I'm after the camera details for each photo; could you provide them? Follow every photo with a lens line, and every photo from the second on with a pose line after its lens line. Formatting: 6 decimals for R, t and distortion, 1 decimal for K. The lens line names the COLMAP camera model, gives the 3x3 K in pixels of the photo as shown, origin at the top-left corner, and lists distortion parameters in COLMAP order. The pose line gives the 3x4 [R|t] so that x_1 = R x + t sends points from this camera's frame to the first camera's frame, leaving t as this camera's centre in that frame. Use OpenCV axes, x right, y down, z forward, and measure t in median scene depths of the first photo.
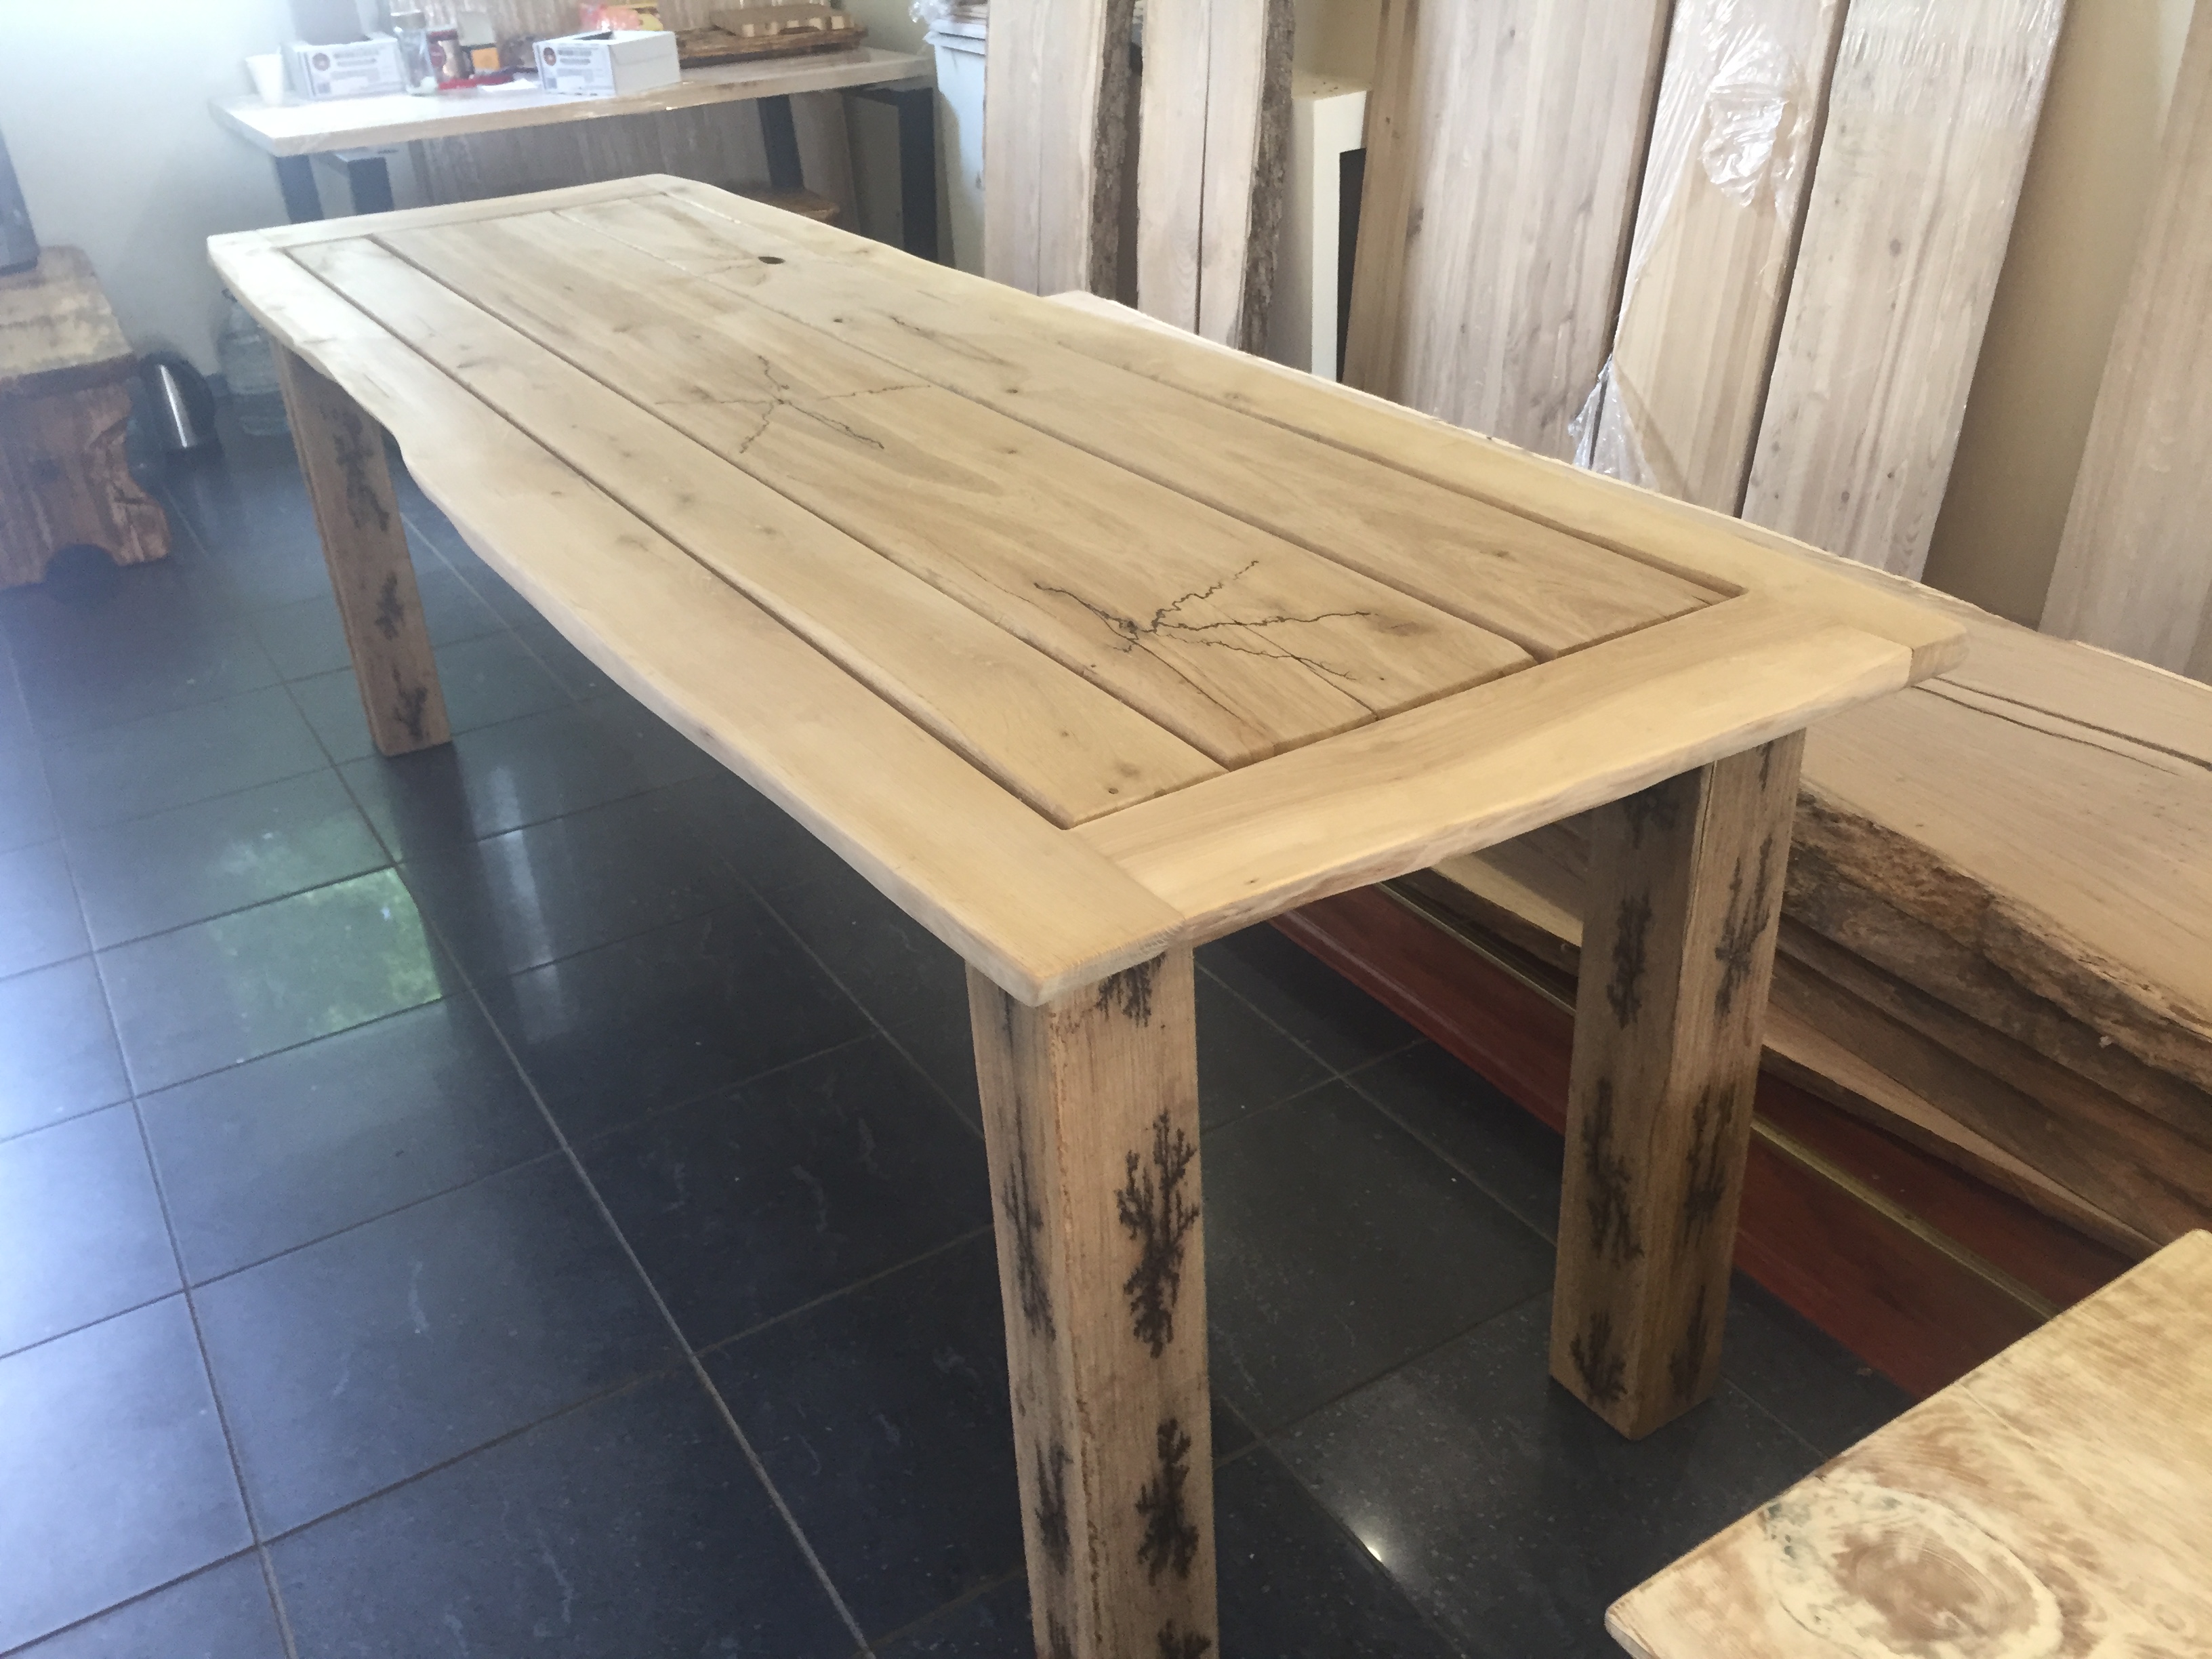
lens RADIAL K [[1908.6, 0, 1106.0], [0, 1908.6, 829.5], [0, 0, 1]] dist [0.082852, -0.128881]
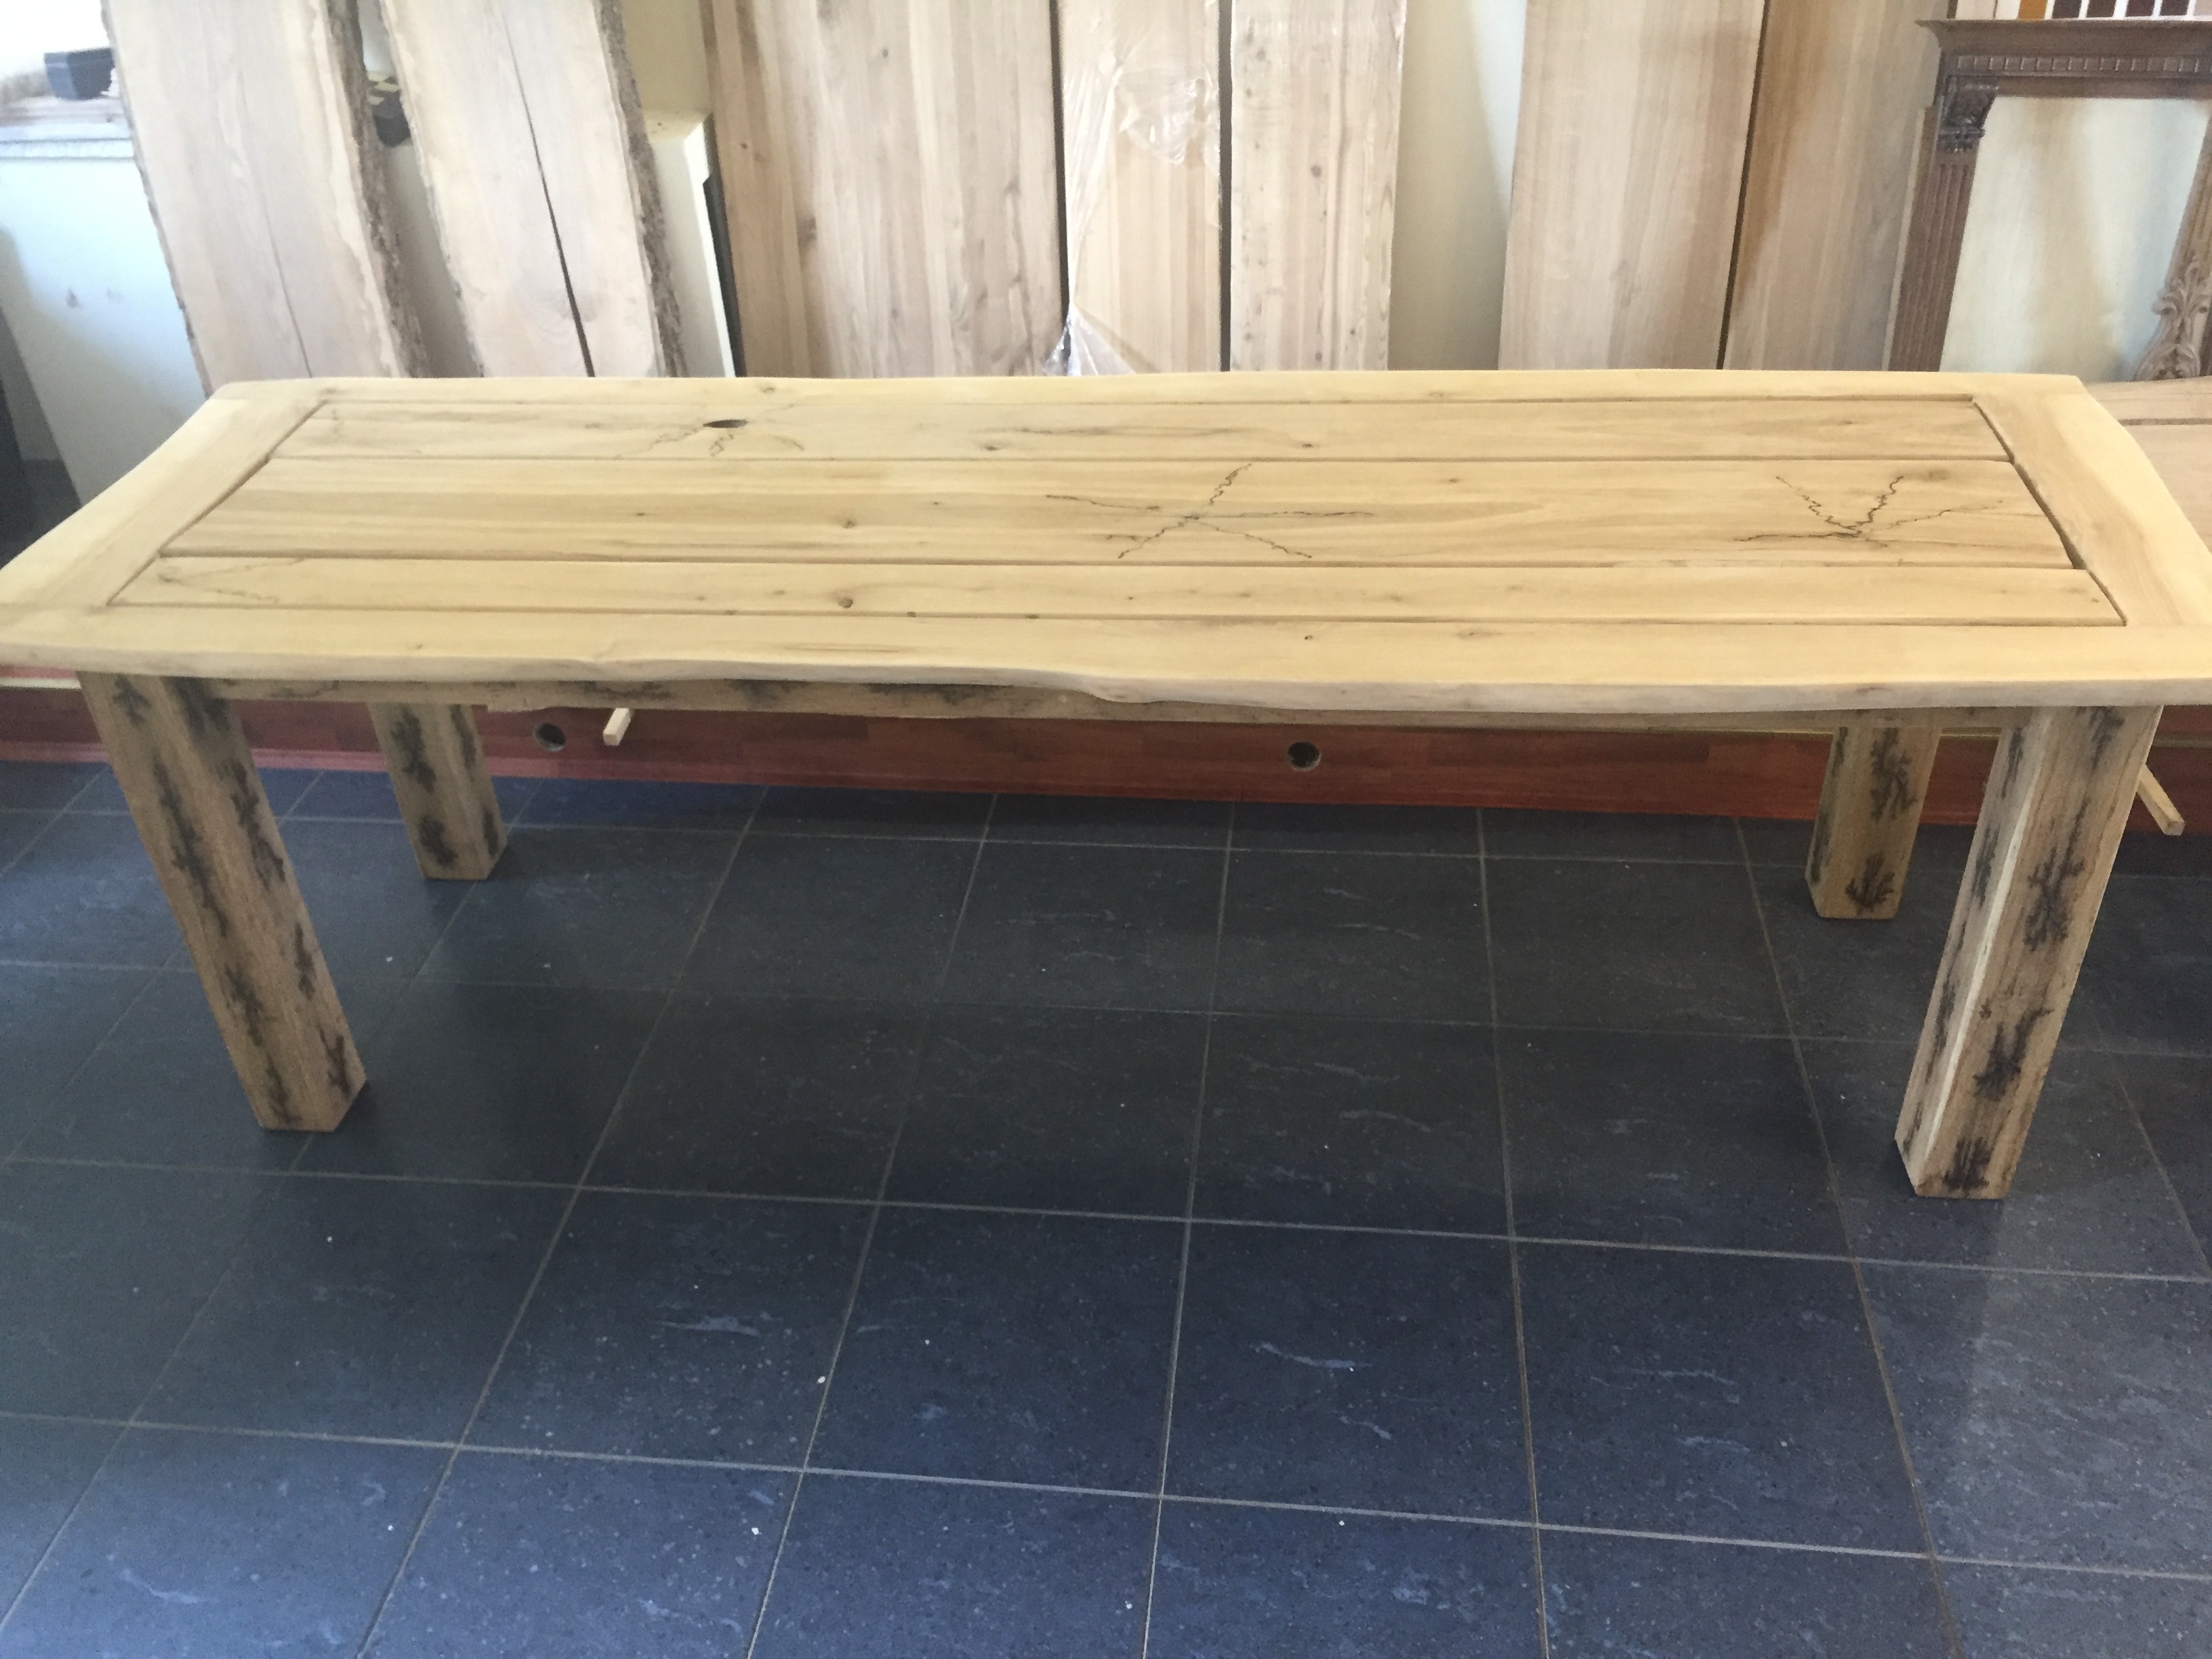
lens RADIAL K [[1908.6, 0, 1106.0], [0, 1908.6, 829.5], [0, 0, 1]] dist [0.082852, -0.128881]
pose [[0.615503, -0.436476, 0.656235, -1.321781], [0.388684, 0.892452, 0.229030, -0.432581], [-0.685624, 0.114100, 0.718958, 0.297742]]
